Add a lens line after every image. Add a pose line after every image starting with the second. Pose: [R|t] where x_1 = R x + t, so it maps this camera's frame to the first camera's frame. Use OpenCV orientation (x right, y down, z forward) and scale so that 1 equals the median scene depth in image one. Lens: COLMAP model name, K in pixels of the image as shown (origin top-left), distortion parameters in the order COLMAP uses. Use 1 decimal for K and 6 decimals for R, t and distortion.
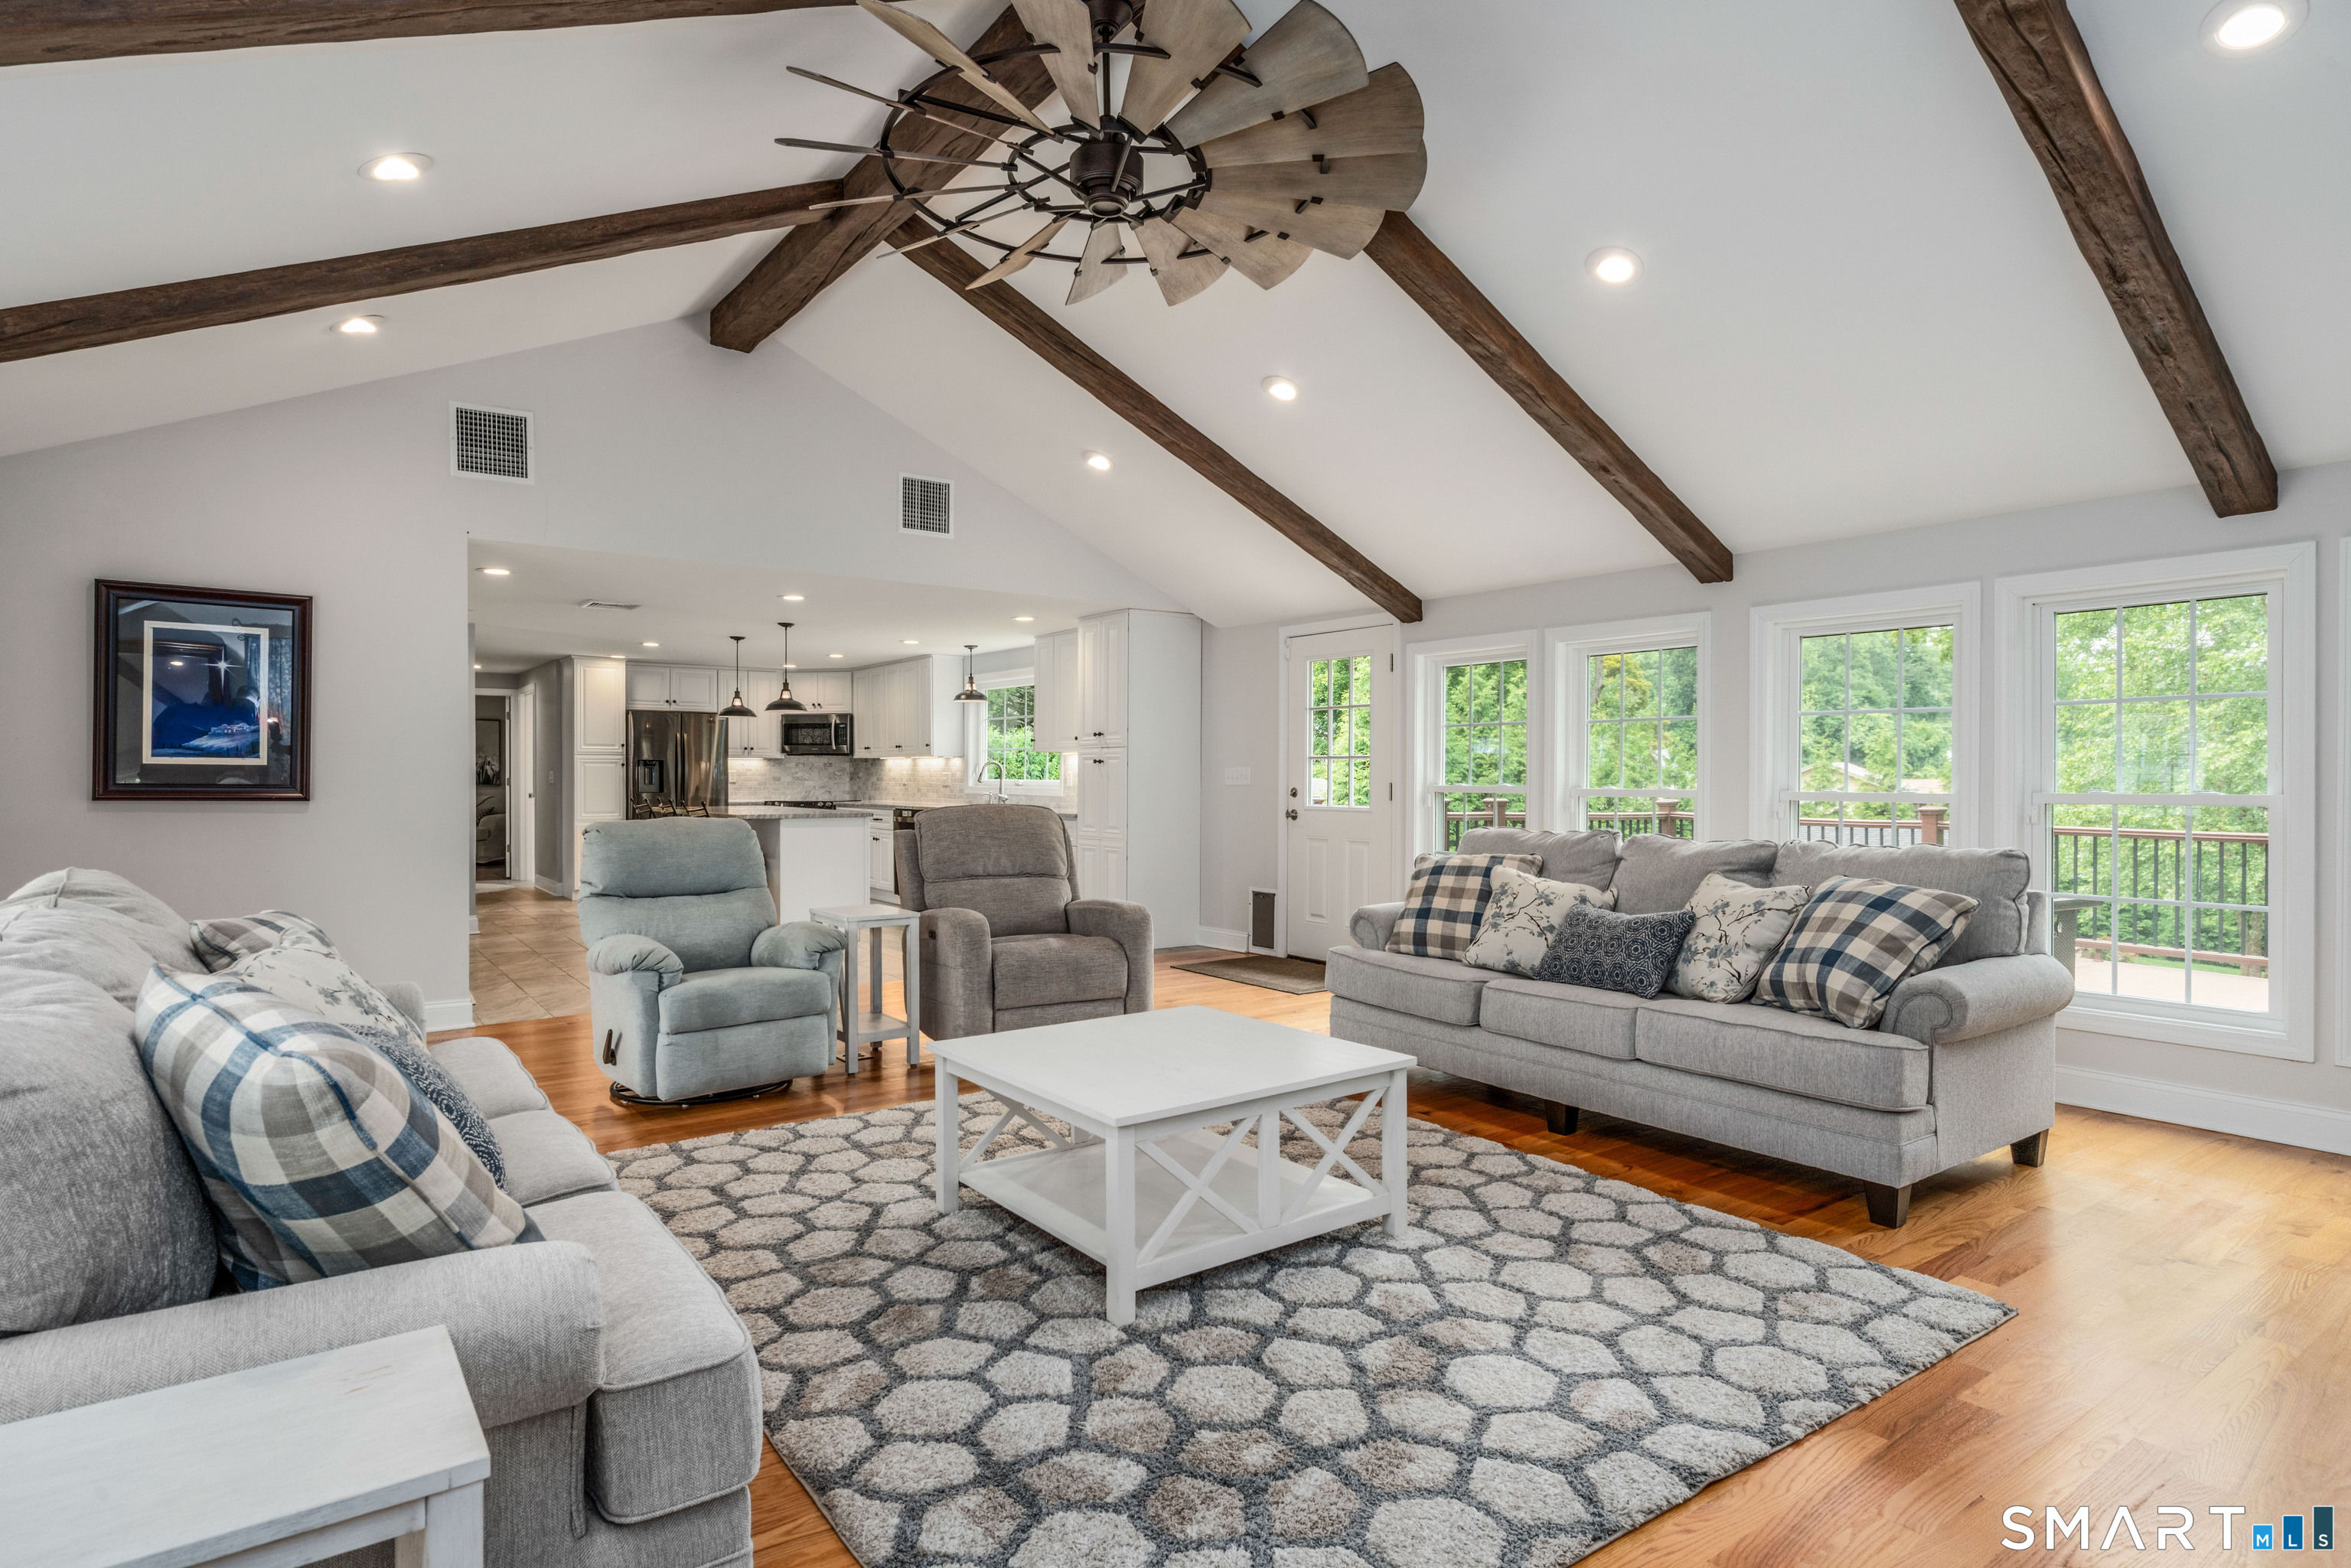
lens RADIAL K [[1229.5, 0, 1175.2], [0, 1229.5, 783.1], [0, 0, 1]] dist [-0.003599, -0.001938]
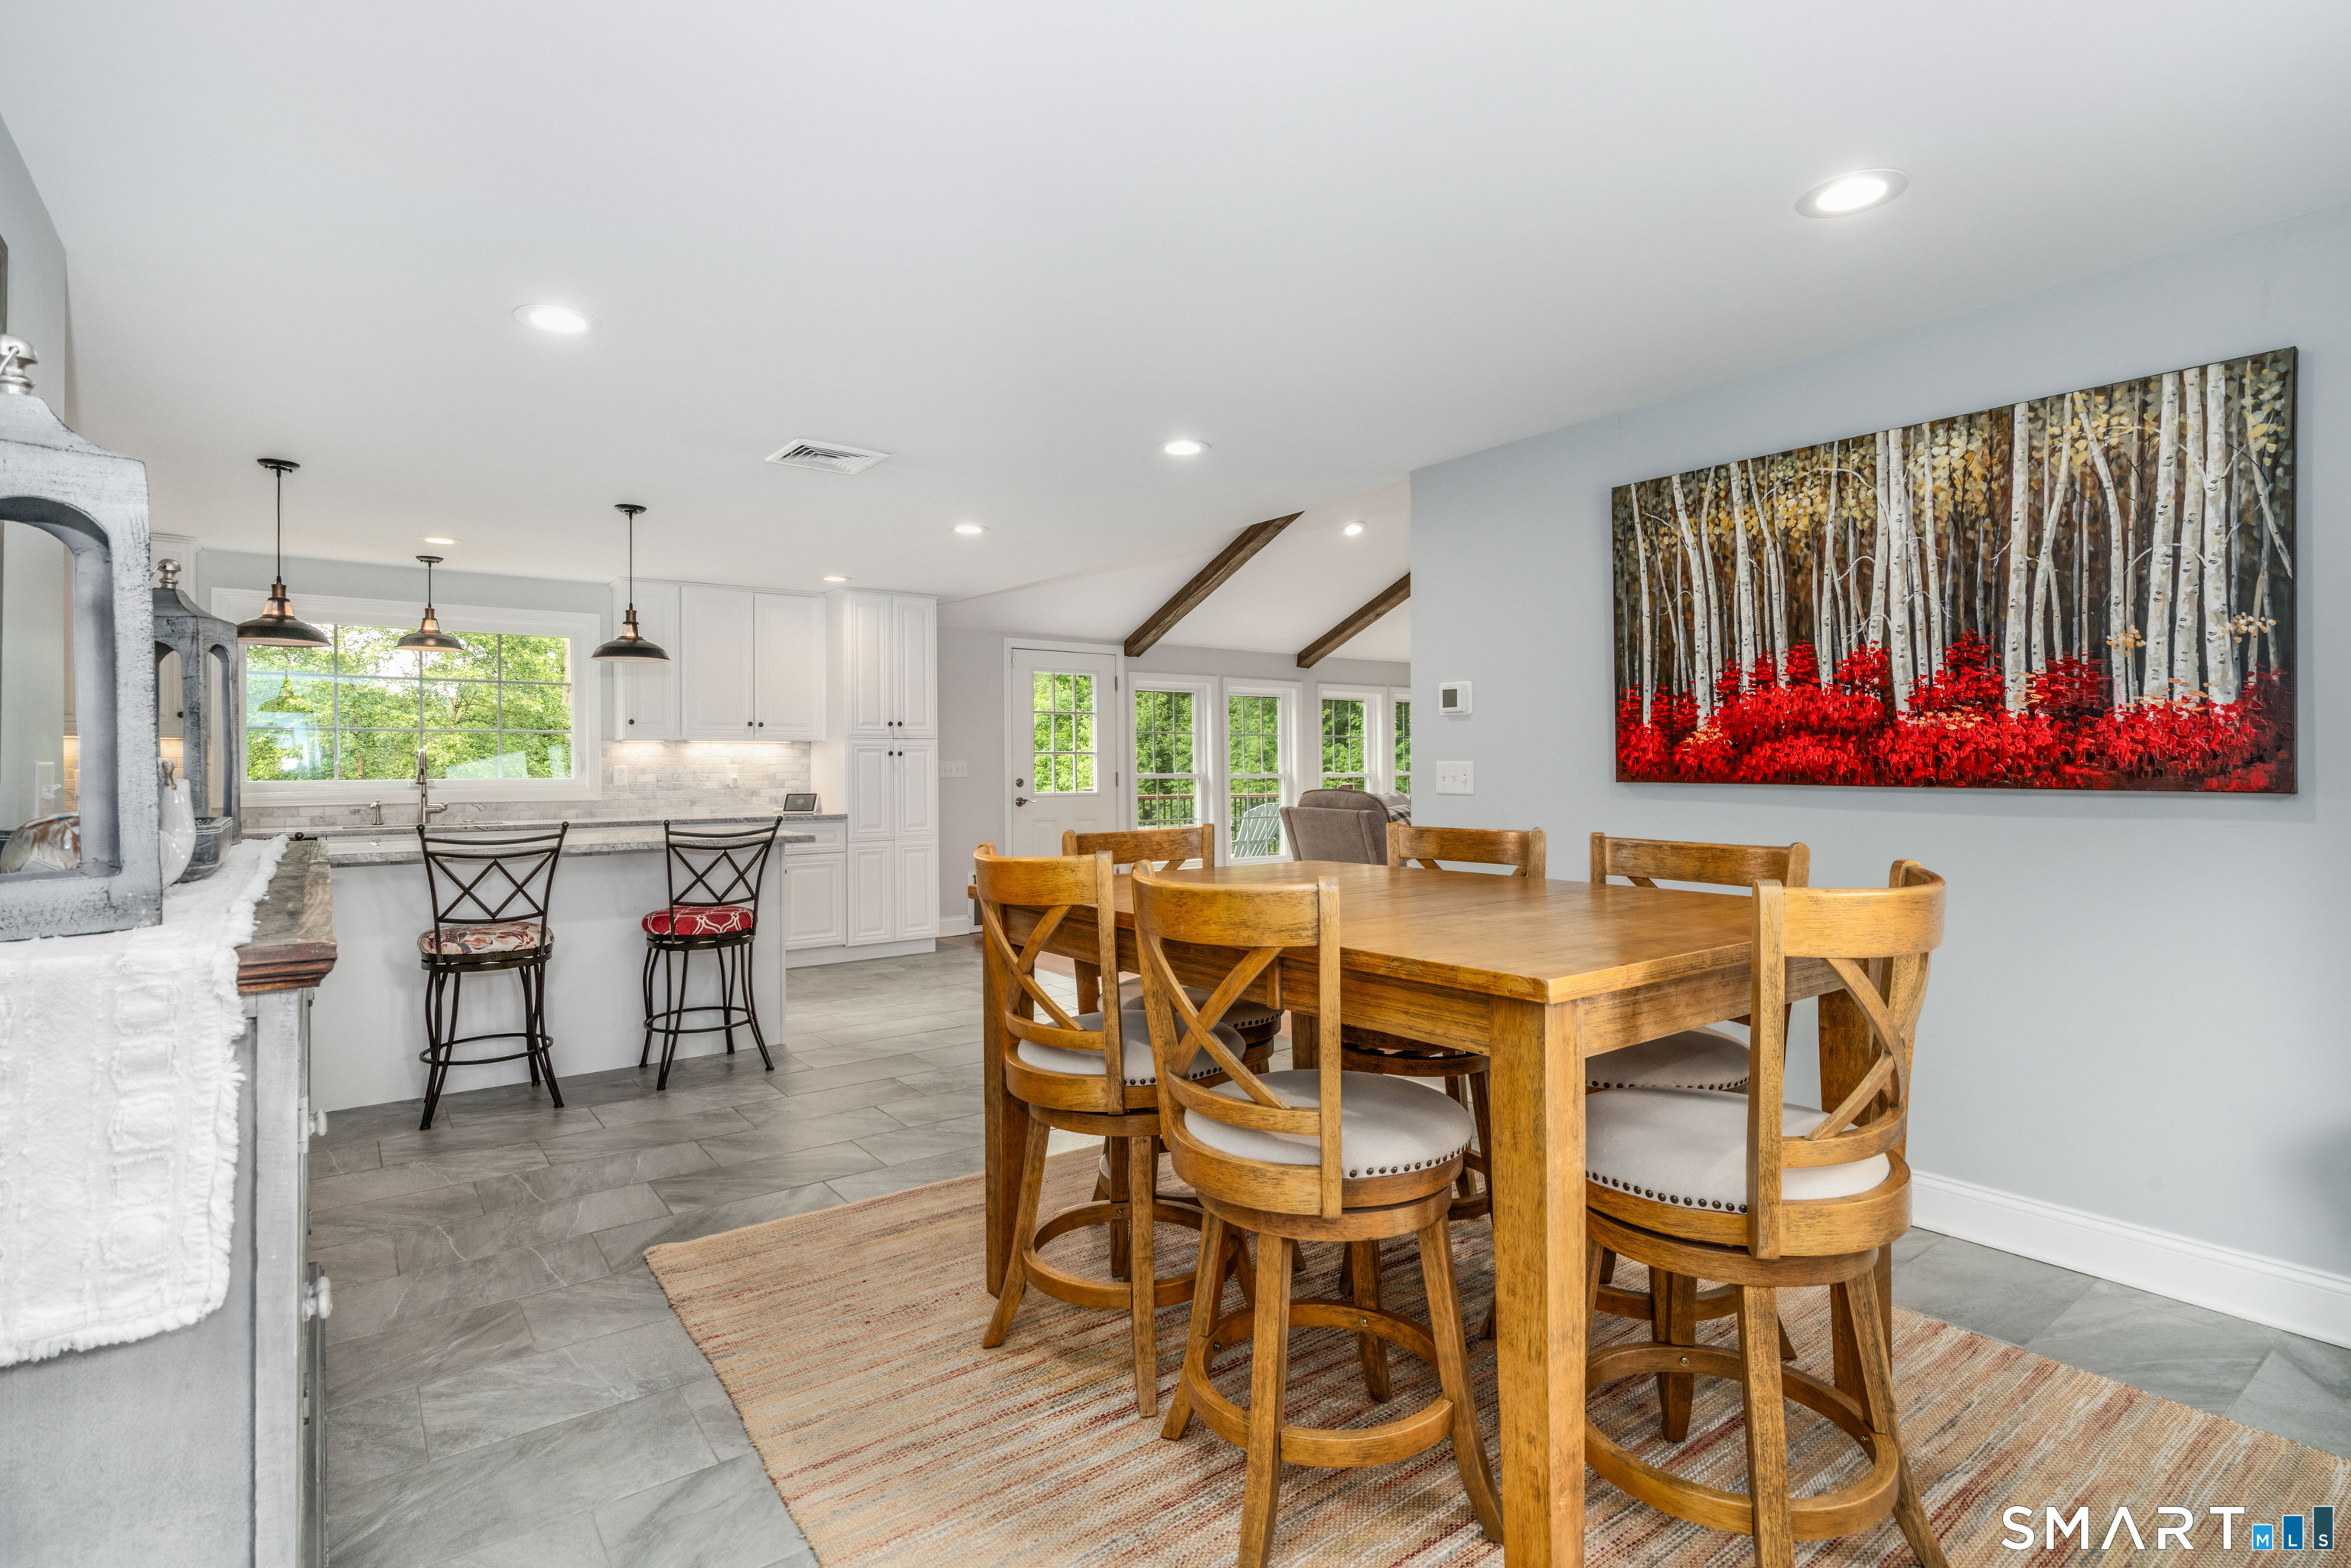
lens RADIAL K [[1166.0, 0, 1169.1], [0, 1166.0, 764.2], [0, 0, 1]] dist [0.012106, -0.001766]
pose [[-0.006451, 0.002953, 0.999975, -0.737269], [0.012141, 0.999922, -0.002874, -0.004422], [-0.999905, 0.012122, -0.006486, 0.645778]]
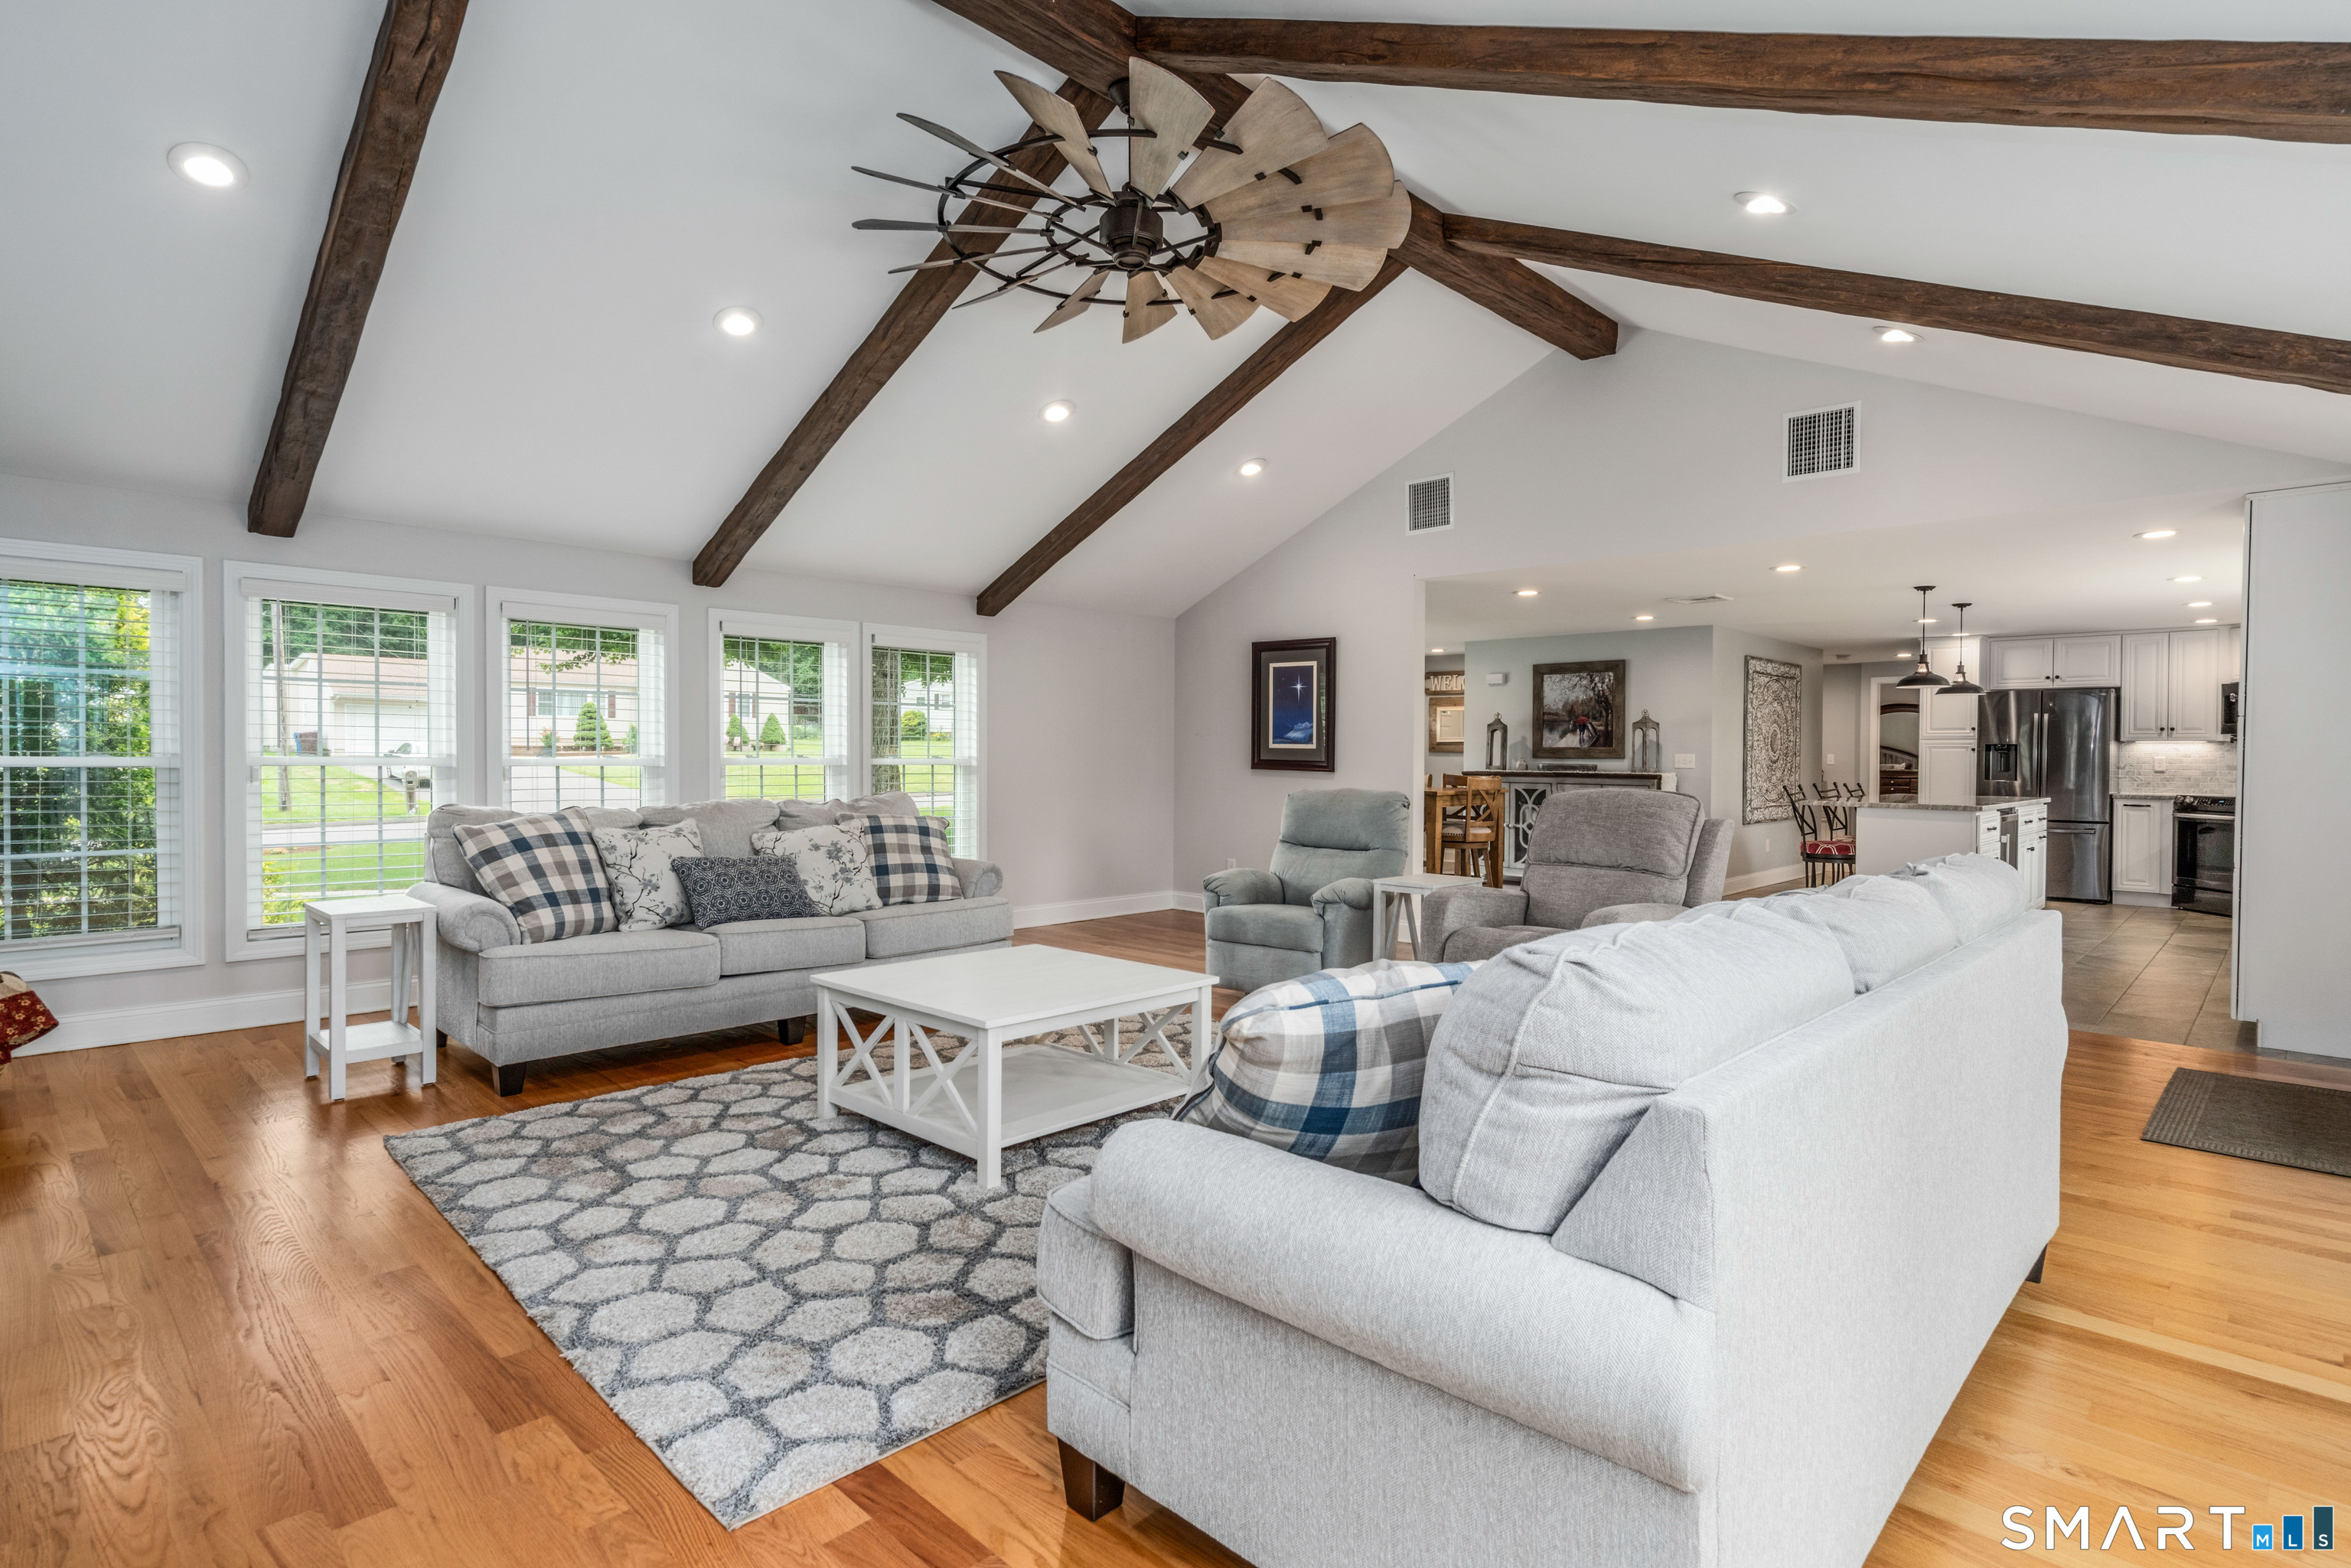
lens RADIAL K [[1166.0, 0, 1193.3], [0, 1166.0, 776.8], [0, 0, 1]] dist [0.012106, -0.001766]
pose [[0.184150, 0.020454, -0.982685, 0.346568], [-0.014804, 0.999728, 0.018035, -0.001733], [0.982787, 0.011227, 0.184403, 0.285216]]
